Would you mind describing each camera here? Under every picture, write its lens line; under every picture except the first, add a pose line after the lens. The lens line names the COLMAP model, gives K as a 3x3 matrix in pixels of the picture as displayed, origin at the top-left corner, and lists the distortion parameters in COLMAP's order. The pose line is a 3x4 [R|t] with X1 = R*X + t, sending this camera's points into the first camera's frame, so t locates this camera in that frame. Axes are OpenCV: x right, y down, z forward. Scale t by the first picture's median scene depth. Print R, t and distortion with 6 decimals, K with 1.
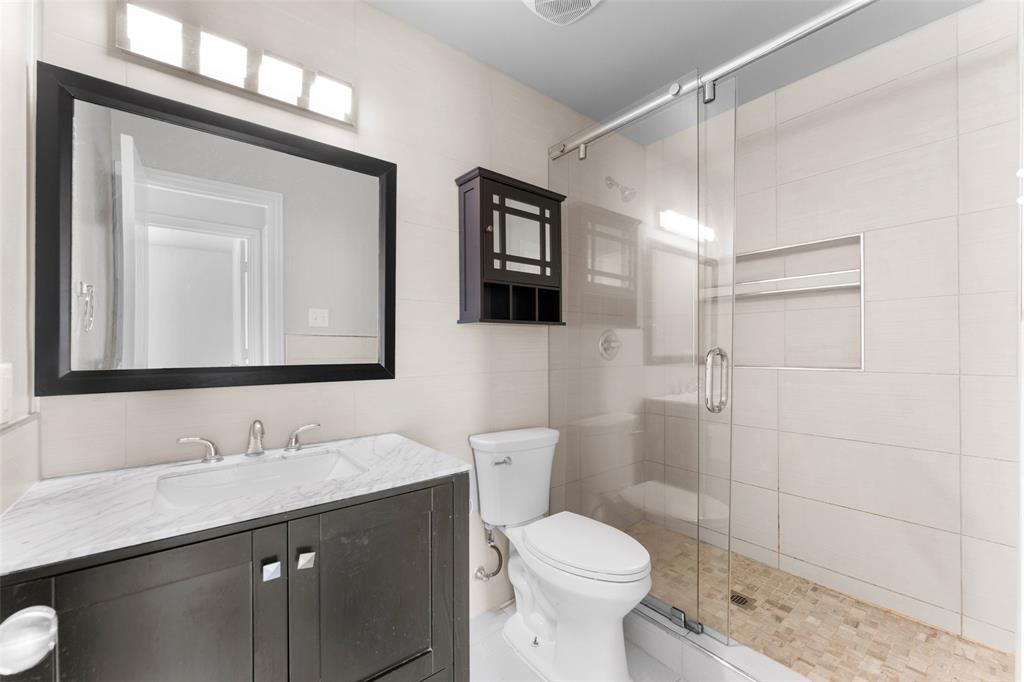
lens RADIAL K [[408.3, 0, 502.3], [0, 408.3, 344.3], [0, 0, 1]] dist [-0.003979, 0.000286]
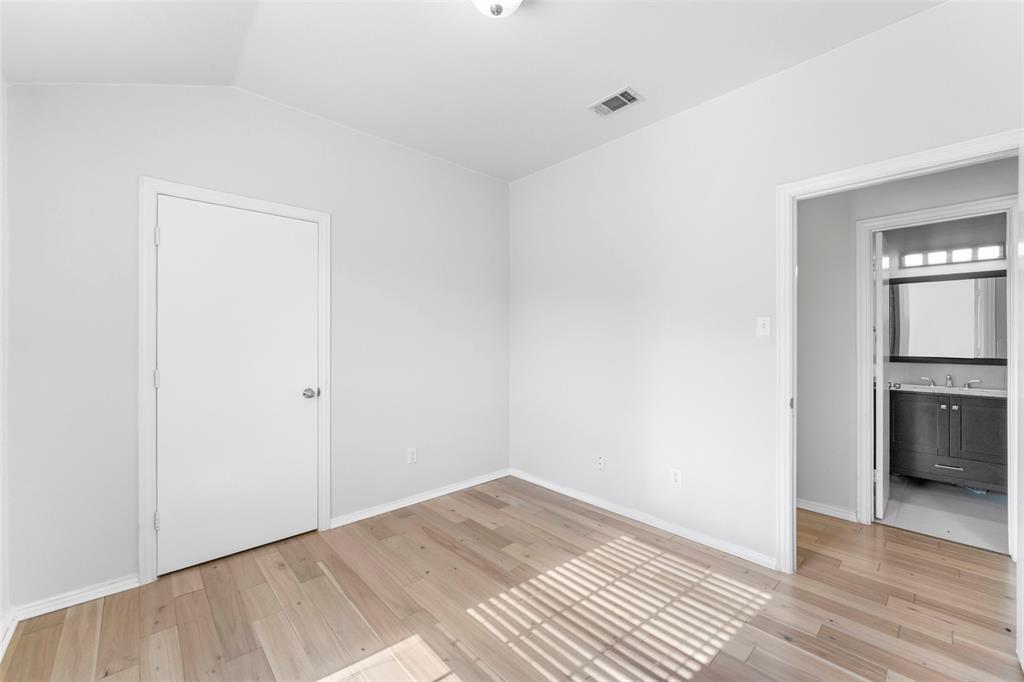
lens RADIAL K [[408.3, 0, 495.7], [0, 408.3, 340.4], [0, 0, 1]] dist [-0.003979, 0.000286]
pose [[0.062374, 0.007071, -0.998028, 3.007978], [0.007419, 0.999944, 0.007548, -0.164231], [0.998025, -0.007875, 0.062318, -3.492584]]
